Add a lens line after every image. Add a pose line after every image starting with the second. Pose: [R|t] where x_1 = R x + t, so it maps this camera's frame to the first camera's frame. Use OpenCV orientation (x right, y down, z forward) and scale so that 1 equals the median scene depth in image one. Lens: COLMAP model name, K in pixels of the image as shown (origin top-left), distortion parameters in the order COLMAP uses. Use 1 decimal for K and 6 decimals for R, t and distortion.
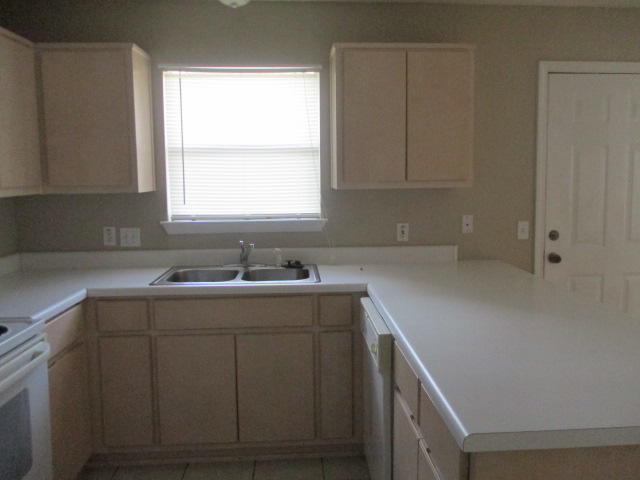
lens RADIAL K [[528.6, 0, 329.4], [0, 528.6, 236.5], [0, 0, 1]] dist [-0.039789, 0.037747]
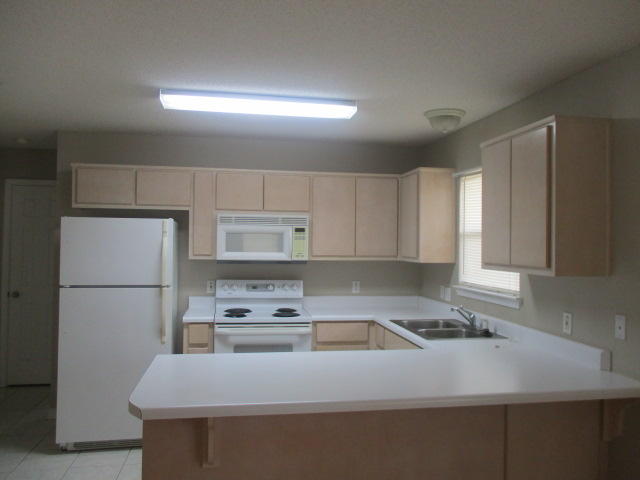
lens RADIAL K [[528.6, 0, 329.4], [0, 528.6, 236.5], [0, 0, 1]] dist [-0.039789, 0.037747]
pose [[0.122249, 0.000592, -0.992499, 1.041897], [-0.132600, 0.991045, -0.015742, -0.092707], [0.983602, 0.133530, 0.121232, 0.510180]]
